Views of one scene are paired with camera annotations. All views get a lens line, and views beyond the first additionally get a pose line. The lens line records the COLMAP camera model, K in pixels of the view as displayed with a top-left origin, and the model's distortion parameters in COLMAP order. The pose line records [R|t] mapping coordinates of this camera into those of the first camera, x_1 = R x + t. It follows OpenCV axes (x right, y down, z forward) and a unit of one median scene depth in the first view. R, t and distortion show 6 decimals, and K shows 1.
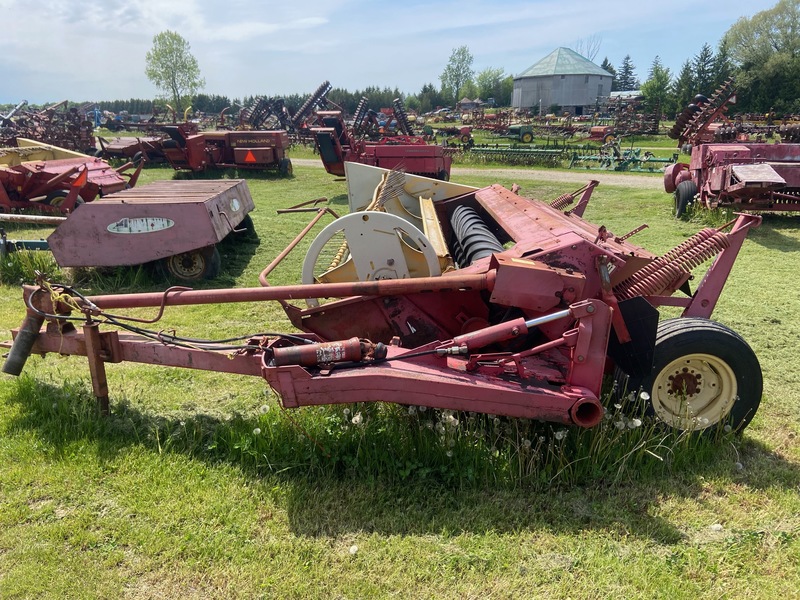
lens RADIAL K [[599.3, 0, 400.0], [0, 599.3, 300.0], [0, 0, 1]] dist [0.120208, -0.152295]
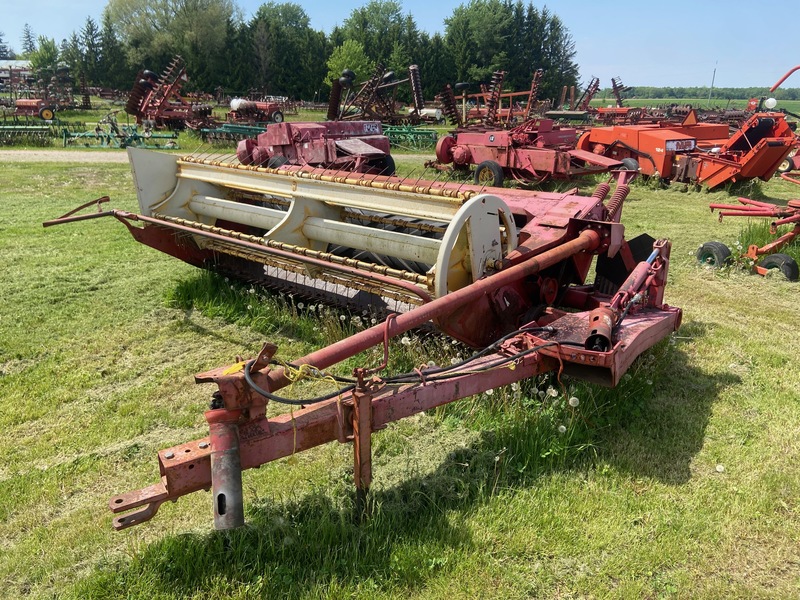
lens RADIAL K [[591.6, 0, 400.0], [0, 591.6, 300.0], [0, 0, 1]] dist [0.138621, -0.174773]
pose [[0.619591, -0.234103, 0.749201, -0.191600], [0.203416, 0.969769, 0.134798, -0.029087], [-0.758109, 0.068880, 0.648480, 0.099809]]
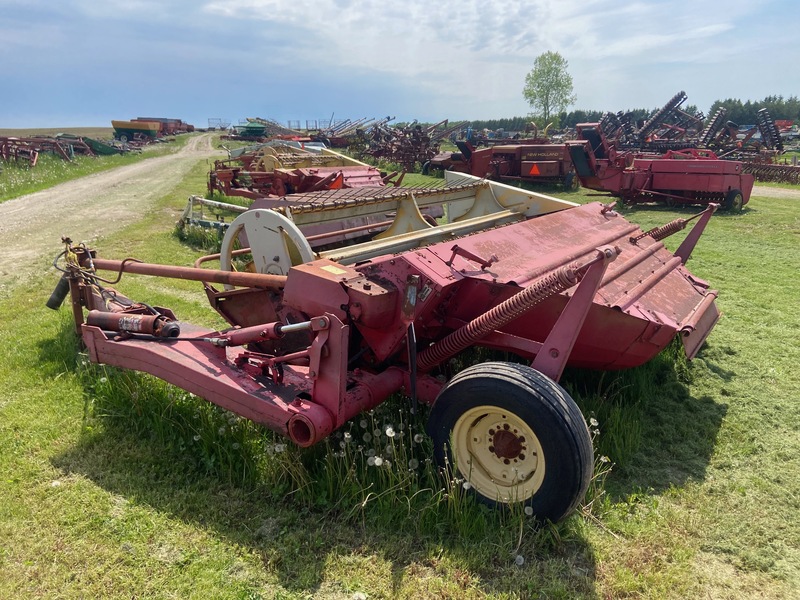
lens RADIAL K [[591.6, 0, 400.0], [0, 591.6, 300.0], [0, 0, 1]] dist [0.138621, -0.174773]
pose [[0.844914, 0.146342, -0.514494, 0.147574], [-0.156707, 0.987366, 0.023497, -0.010348], [0.511432, 0.060772, 0.857172, 0.044371]]
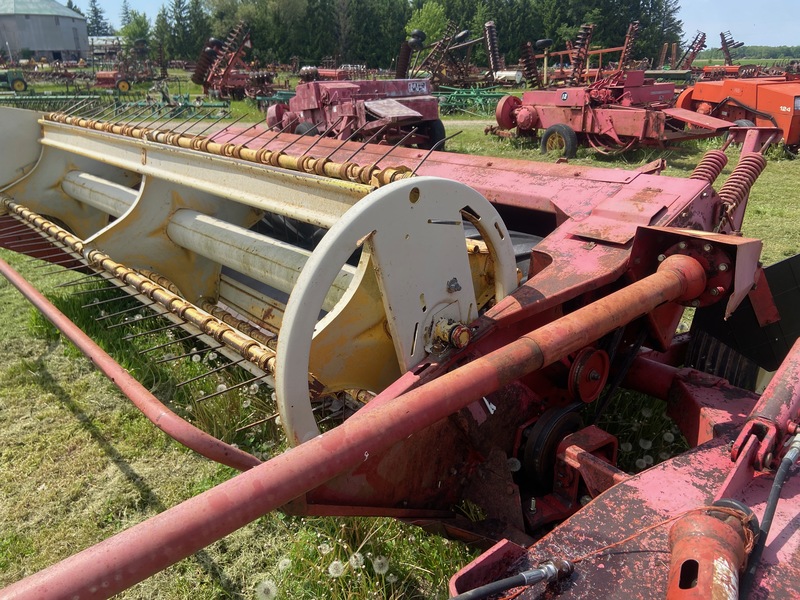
lens RADIAL K [[591.6, 0, 400.0], [0, 591.6, 300.0], [0, 0, 1]] dist [0.138621, -0.174773]
pose [[0.718701, -0.249340, 0.649075, -0.071173], [0.198513, 0.968219, 0.152131, -0.027126], [-0.666379, 0.019513, 0.745358, 0.147542]]
